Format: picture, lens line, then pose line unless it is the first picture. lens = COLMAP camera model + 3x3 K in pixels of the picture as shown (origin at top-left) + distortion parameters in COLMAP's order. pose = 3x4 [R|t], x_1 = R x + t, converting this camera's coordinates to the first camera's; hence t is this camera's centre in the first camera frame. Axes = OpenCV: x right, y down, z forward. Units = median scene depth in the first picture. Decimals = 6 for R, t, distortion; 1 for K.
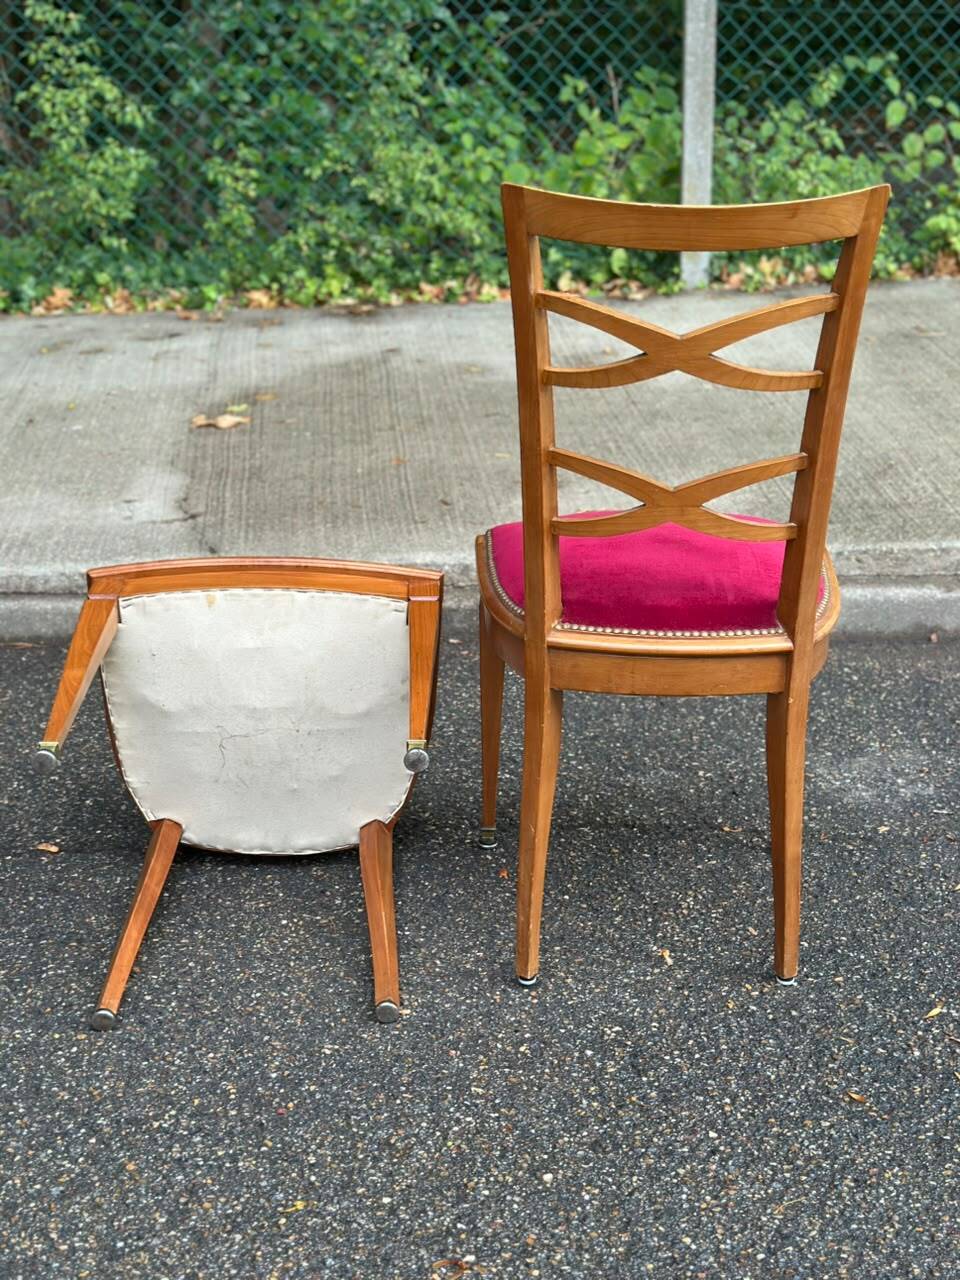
lens RADIAL K [[1808.9, 0, 486.6], [0, 1808.9, 642.8], [0, 0, 1]] dist [0.125308, 0.000000]
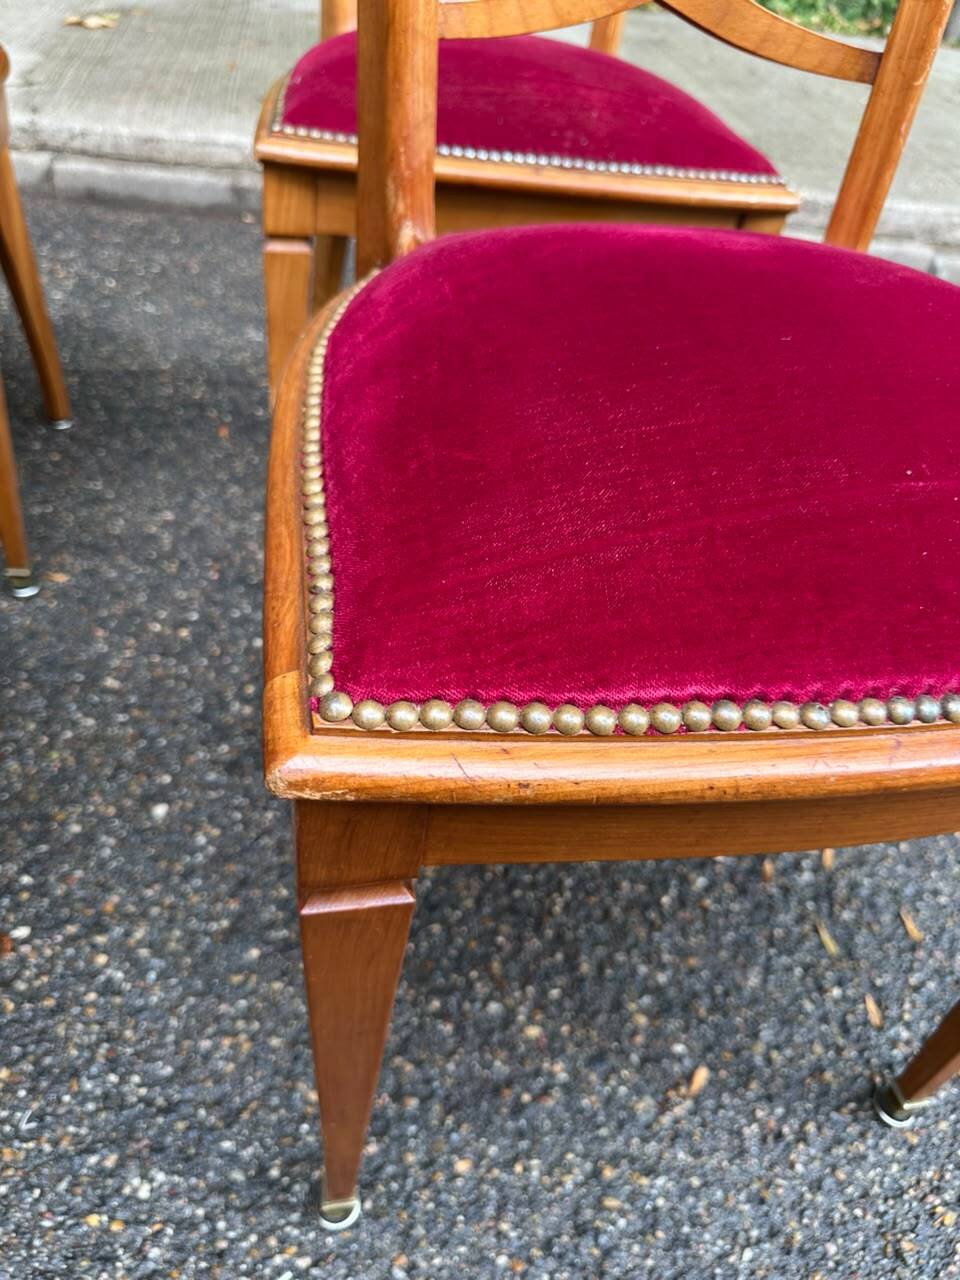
lens RADIAL K [[946.4, 0, 468.1], [0, 946.4, 638.8], [0, 0, 1]] dist [-0.020191, 0.004637]
pose [[0.990739, 0.063657, 0.119934, 0.064290], [-0.100266, 0.938614, 0.330077, 0.037342], [-0.091560, -0.339046, 0.936304, 0.346552]]
